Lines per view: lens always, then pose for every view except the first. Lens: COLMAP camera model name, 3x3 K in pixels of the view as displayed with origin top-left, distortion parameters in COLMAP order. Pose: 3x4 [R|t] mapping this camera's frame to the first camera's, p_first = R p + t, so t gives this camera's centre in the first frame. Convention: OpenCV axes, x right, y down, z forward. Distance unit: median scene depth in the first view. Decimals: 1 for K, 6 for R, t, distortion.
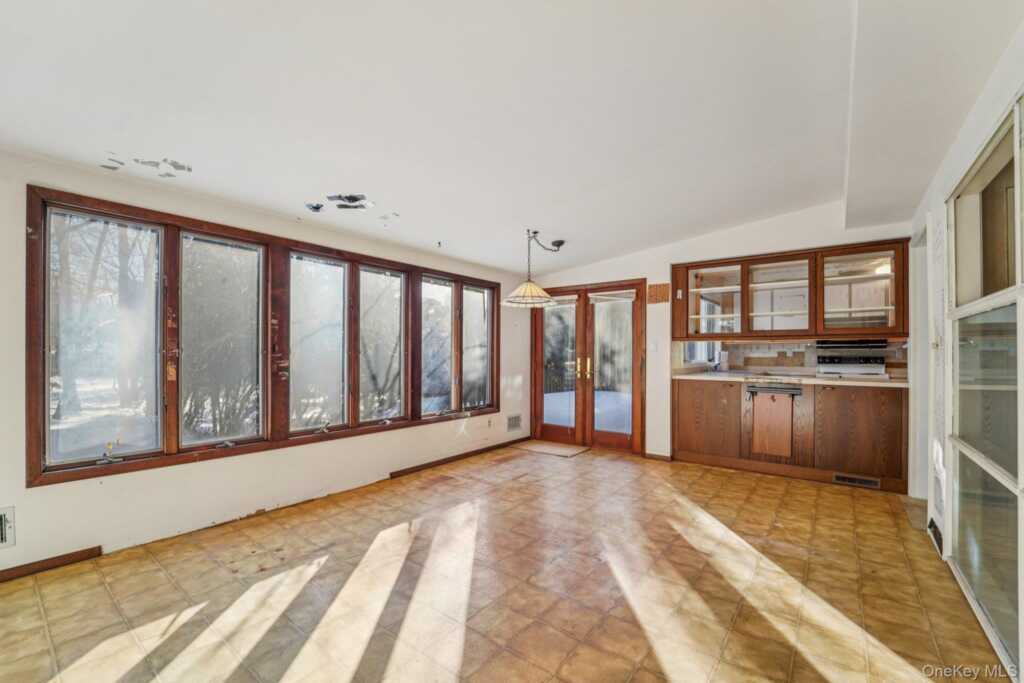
lens RADIAL K [[420.6, 0, 510.8], [0, 420.6, 349.2], [0, 0, 1]] dist [-0.019933, -0.002355]
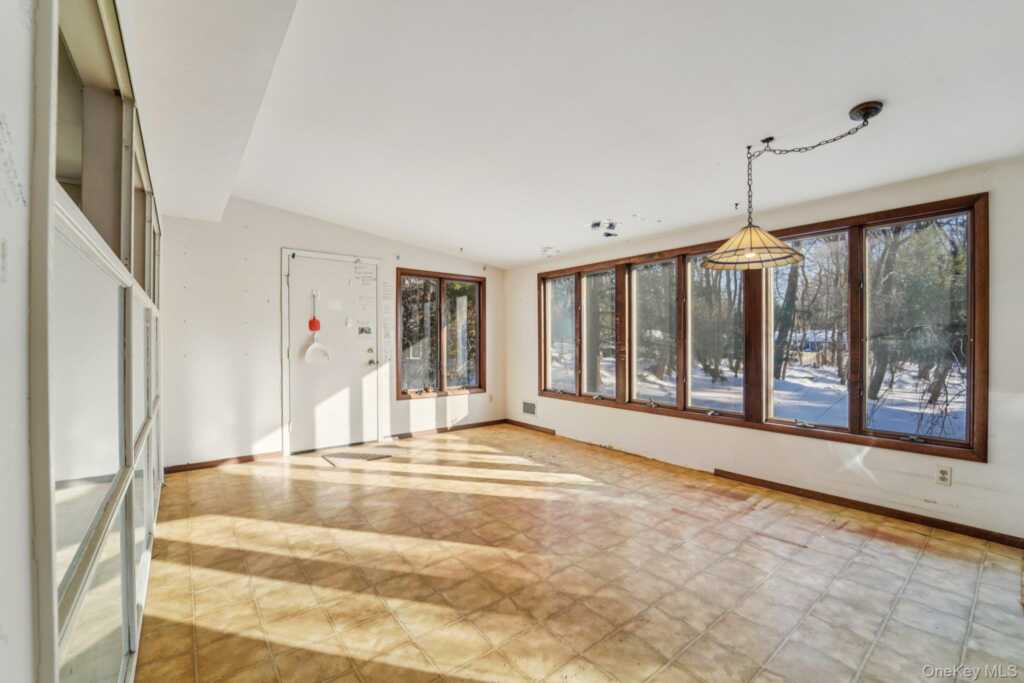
lens RADIAL K [[420.6, 0, 518.0], [0, 420.6, 345.8], [0, 0, 1]] dist [-0.019933, -0.002355]
pose [[-0.223612, 0.009618, -0.974631, 0.757123], [0.011269, 0.999910, 0.007282, 0.008099], [0.974613, -0.009355, -0.223701, 0.817308]]
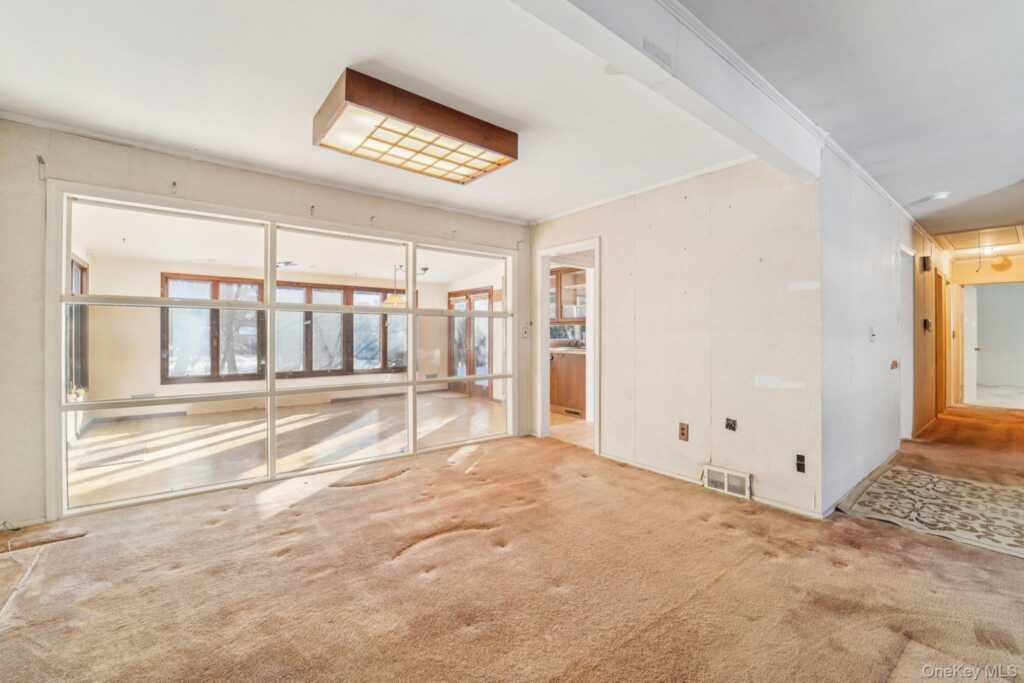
lens RADIAL K [[420.6, 0, 513.2], [0, 420.6, 332.9], [0, 0, 1]] dist [-0.019933, -0.002355]
pose [[0.973723, -0.001907, -0.227728, 0.969310], [0.003749, 0.999964, 0.007655, -0.008912], [0.227705, -0.008308, 0.973695, -0.650591]]
